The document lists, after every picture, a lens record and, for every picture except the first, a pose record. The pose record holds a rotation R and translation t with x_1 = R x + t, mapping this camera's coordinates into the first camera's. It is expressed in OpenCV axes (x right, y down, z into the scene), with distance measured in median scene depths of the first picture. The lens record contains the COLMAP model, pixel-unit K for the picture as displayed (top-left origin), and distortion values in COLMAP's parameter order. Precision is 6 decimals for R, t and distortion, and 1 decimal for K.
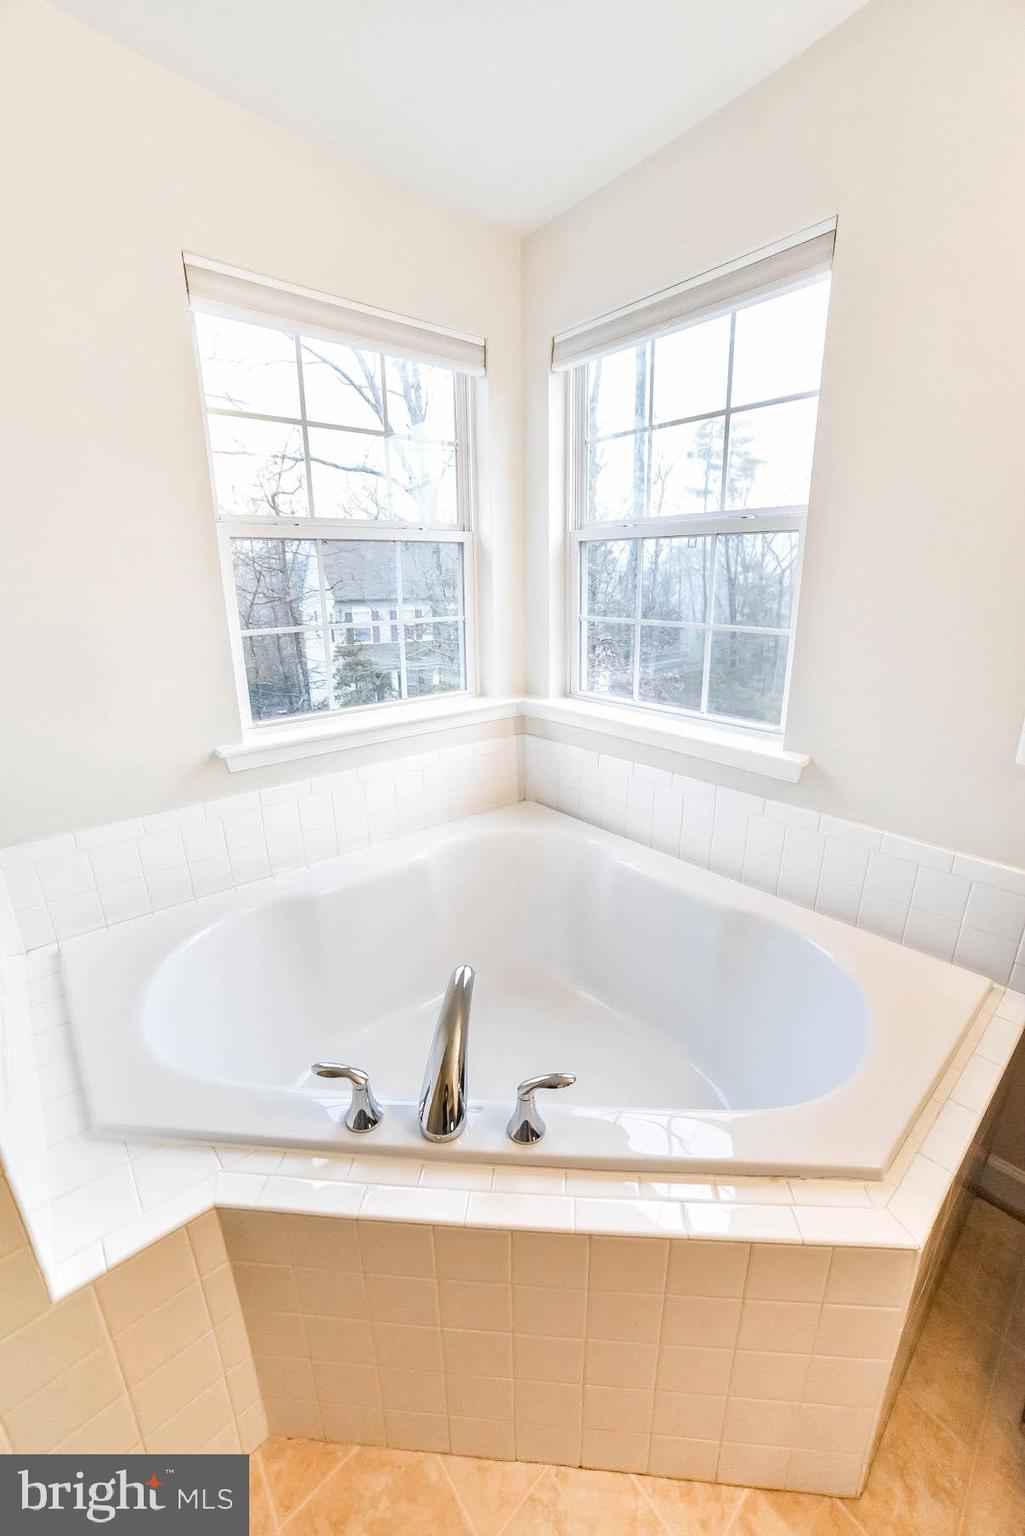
lens RADIAL K [[612.0, 0, 522.5], [0, 612.0, 773.8], [0, 0, 1]] dist [-0.088323, 0.034632]
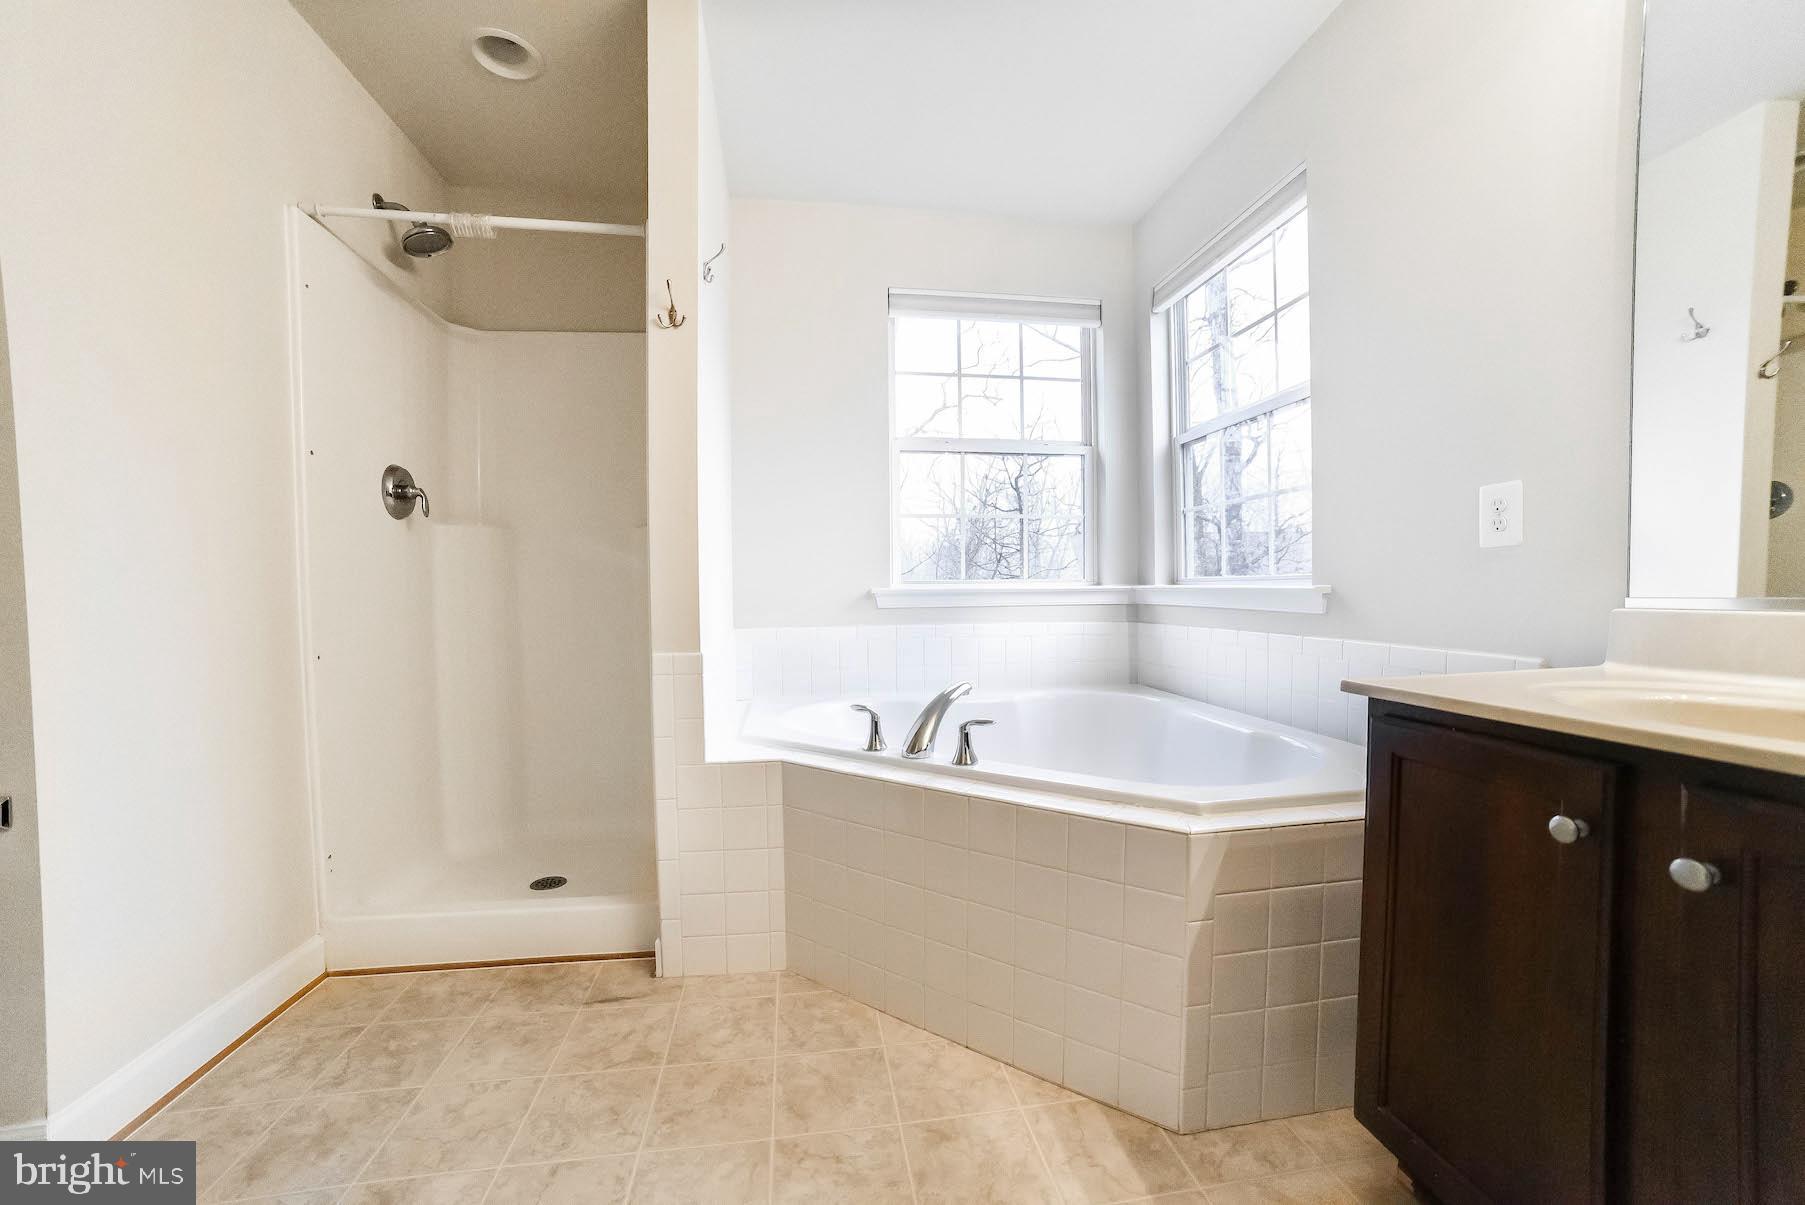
lens RADIAL K [[719.1, 0, 904.1], [0, 719.1, 617.7], [0, 0, 1]] dist [-0.088323, 0.034632]
pose [[0.848838, 0.021469, -0.528217, 0.388434], [-0.158077, 0.963768, -0.214857, 0.322350], [0.504466, 0.265878, 0.821476, -0.291424]]
